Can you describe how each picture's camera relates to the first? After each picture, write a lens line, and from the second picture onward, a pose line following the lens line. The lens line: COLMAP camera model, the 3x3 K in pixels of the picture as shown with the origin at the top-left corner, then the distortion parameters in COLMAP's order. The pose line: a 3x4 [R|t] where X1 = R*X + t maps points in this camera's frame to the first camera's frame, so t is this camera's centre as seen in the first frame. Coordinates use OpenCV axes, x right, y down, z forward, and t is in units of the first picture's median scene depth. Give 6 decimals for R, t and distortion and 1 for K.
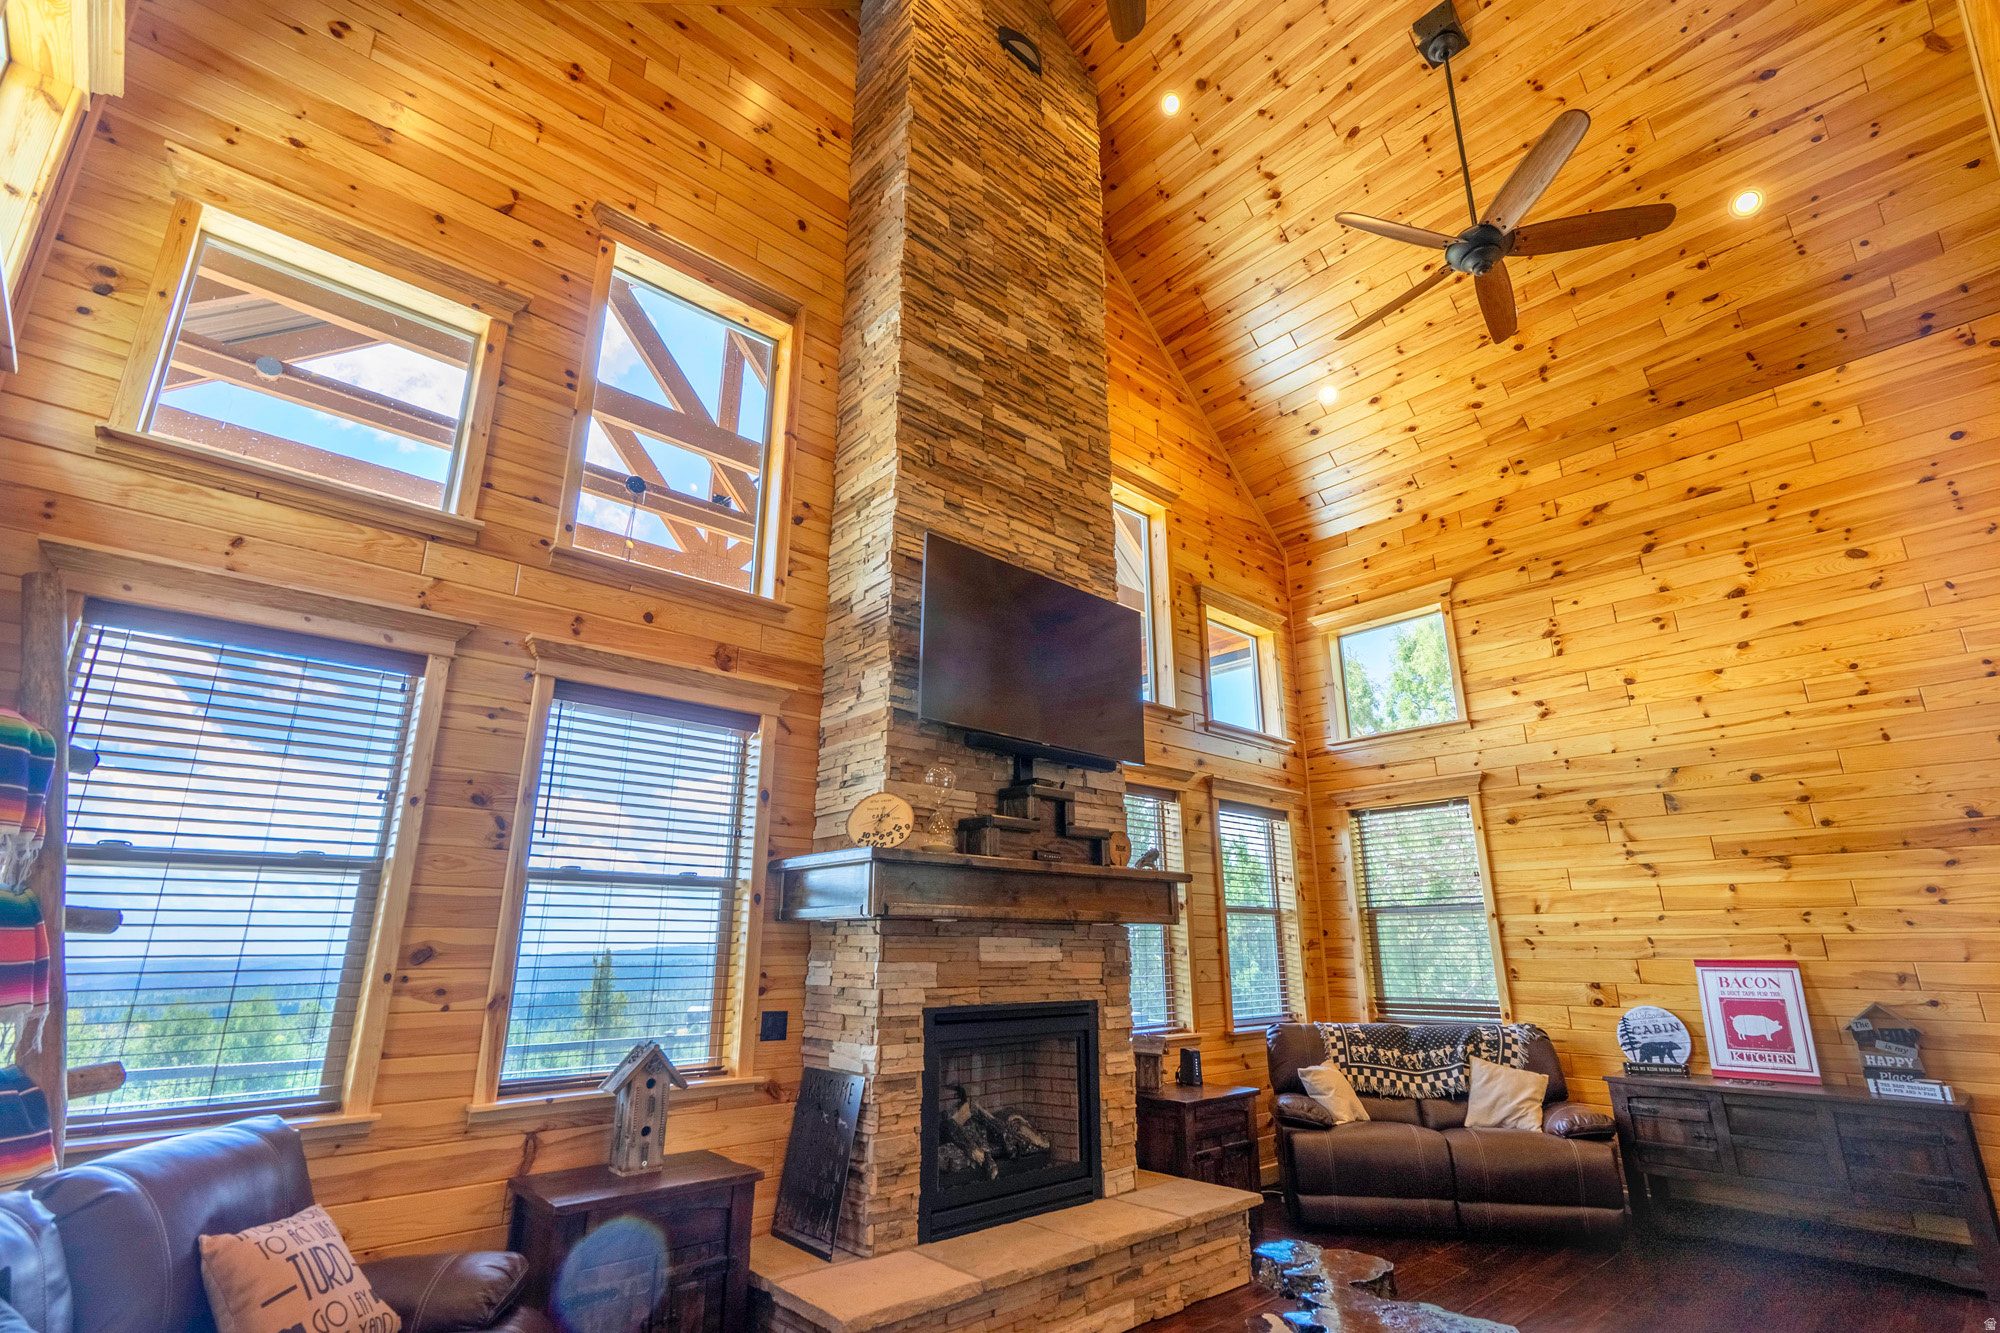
lens RADIAL K [[926.8, 0, 1004.8], [0, 926.8, 668.8], [0, 0, 1]] dist [-0.003095, 0.000683]
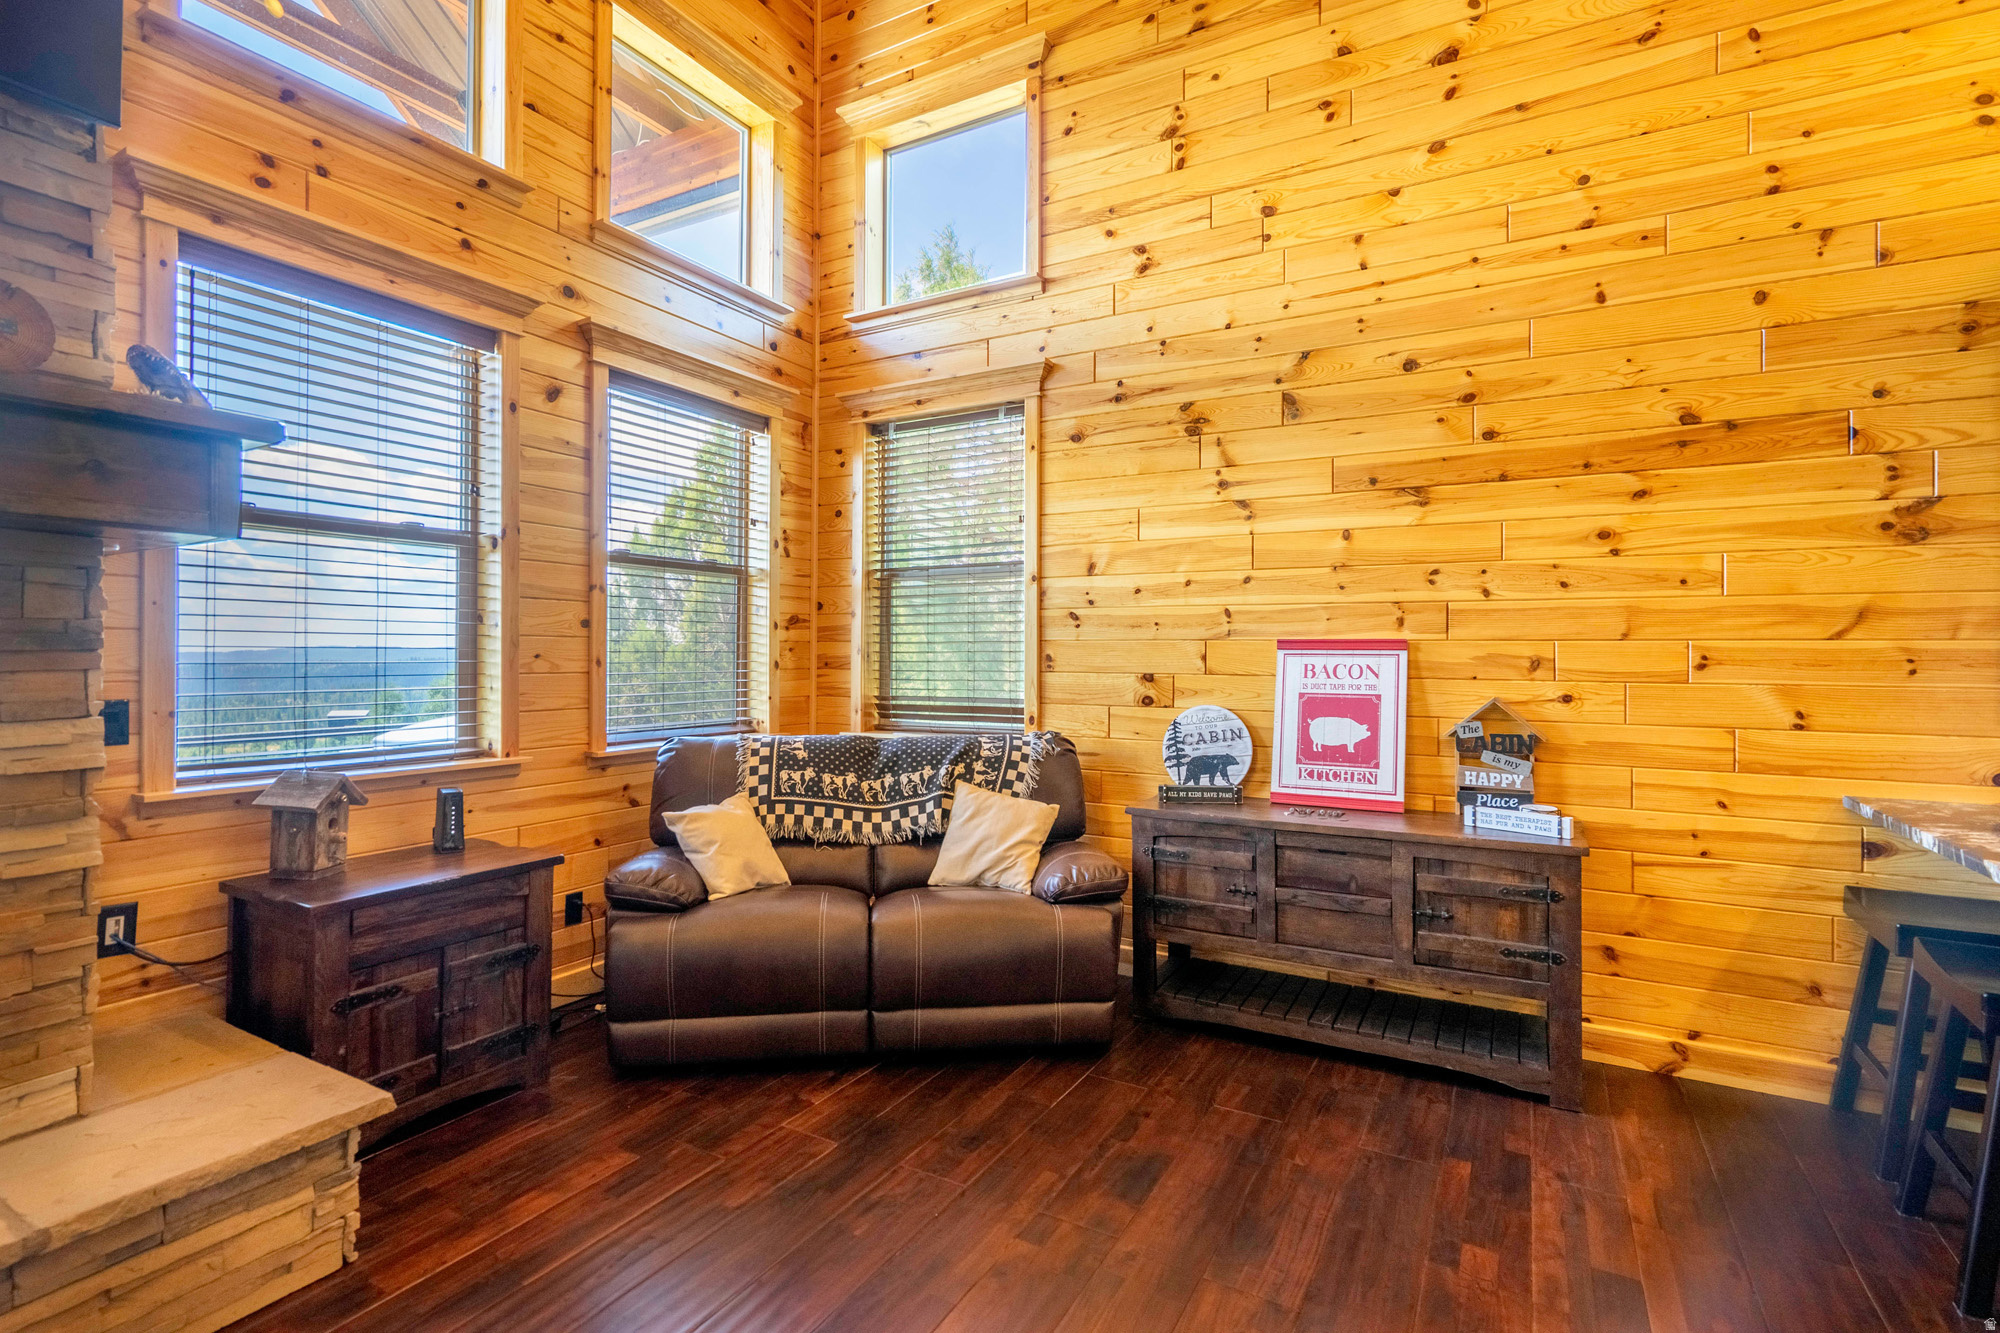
lens RADIAL K [[934.3, 0, 1001.0], [0, 934.3, 645.5], [0, 0, 1]] dist [-0.001983, 0.000770]
pose [[0.951065, 0.008163, 0.308884, 0.330103], [-0.095013, 0.958944, 0.267207, 0.149675], [-0.294021, -0.283479, 0.912793, 0.420540]]
